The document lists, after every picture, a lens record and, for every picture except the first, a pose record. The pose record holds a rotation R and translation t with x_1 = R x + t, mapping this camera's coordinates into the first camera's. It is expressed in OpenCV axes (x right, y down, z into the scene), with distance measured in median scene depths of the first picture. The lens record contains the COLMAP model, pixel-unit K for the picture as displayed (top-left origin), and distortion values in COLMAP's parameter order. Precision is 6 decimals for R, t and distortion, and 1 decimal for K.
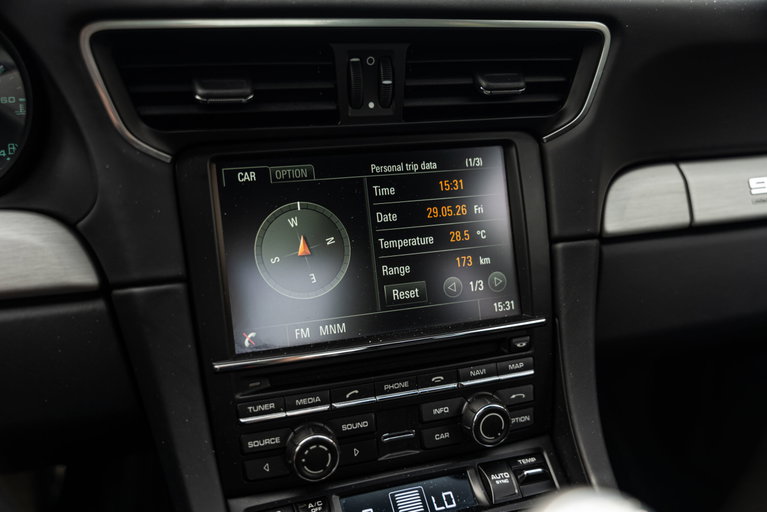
lens RADIAL K [[720.9, 0, 382.6], [0, 720.9, 255.6], [0, 0, 1]] dist [-0.003492, 0.000000]
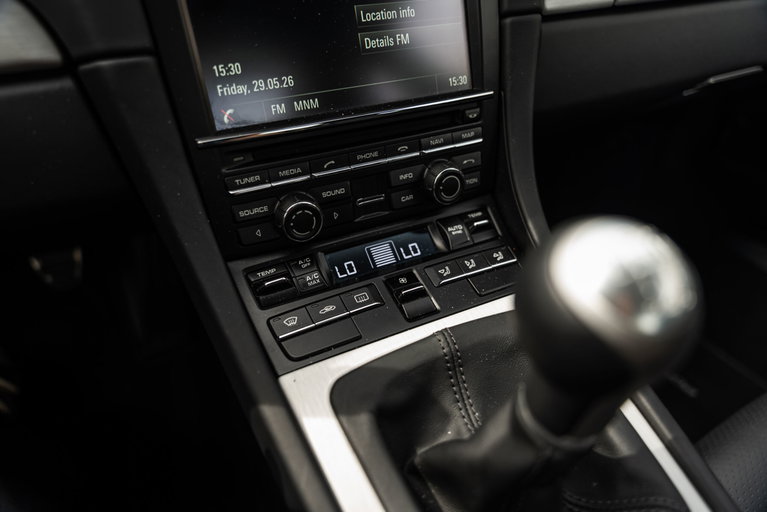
lens RADIAL K [[526.1, 0, 386.9], [0, 526.1, 256.1], [0, 0, 1]] dist [-0.002286, -0.002981]
pose [[0.990583, -0.071892, 0.116517, -0.057506], [0.031518, 0.947926, 0.316927, 0.070709], [-0.133234, -0.310270, 0.941266, 0.180749]]
